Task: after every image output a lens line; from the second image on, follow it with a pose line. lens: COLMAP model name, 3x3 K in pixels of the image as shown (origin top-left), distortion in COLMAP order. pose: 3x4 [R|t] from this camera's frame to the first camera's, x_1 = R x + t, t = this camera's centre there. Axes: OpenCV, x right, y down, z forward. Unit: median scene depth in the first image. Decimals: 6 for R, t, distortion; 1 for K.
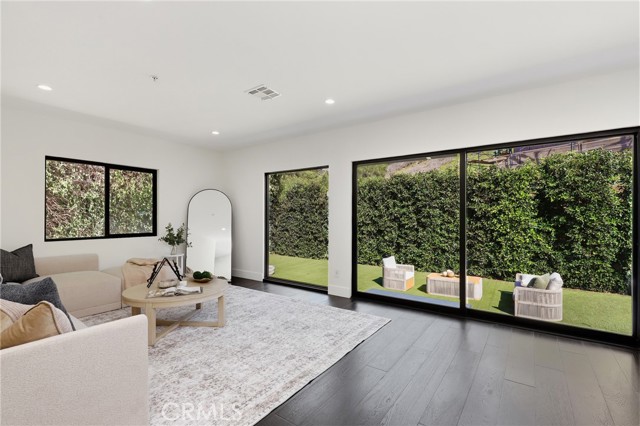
lens RADIAL K [[293.0, 0, 311.6], [0, 293.0, 217.3], [0, 0, 1]] dist [0.005808, -0.001002]
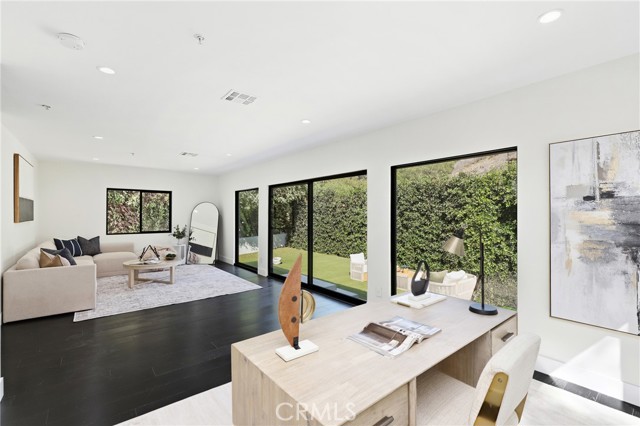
lens RADIAL K [[293.0, 0, 308.3], [0, 293.0, 210.3], [0, 0, 1]] dist [0.005808, -0.001002]
pose [[0.960024, -0.003440, -0.279897, 0.464223], [-0.001425, 0.999851, -0.017177, -0.023195], [0.279915, 0.016890, 0.959876, -0.234908]]
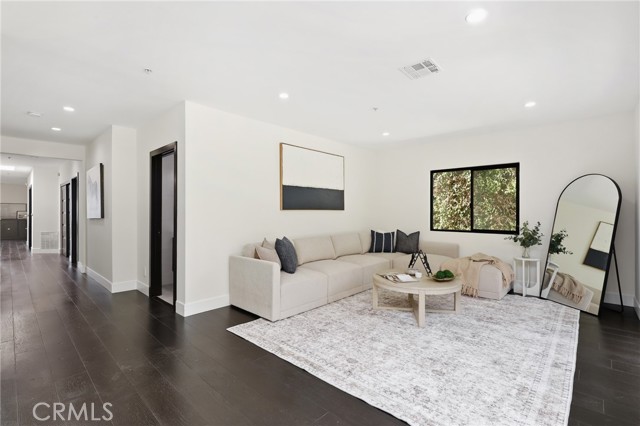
lens RADIAL K [[293.0, 0, 330.7], [0, 293.0, 210.2], [0, 0, 1]] dist [0.005808, -0.001002]
pose [[-0.091275, -0.005952, -0.995808, 0.321512], [-0.004636, 0.999974, -0.005552, -0.003866], [0.995815, 0.004109, -0.091300, 0.365139]]
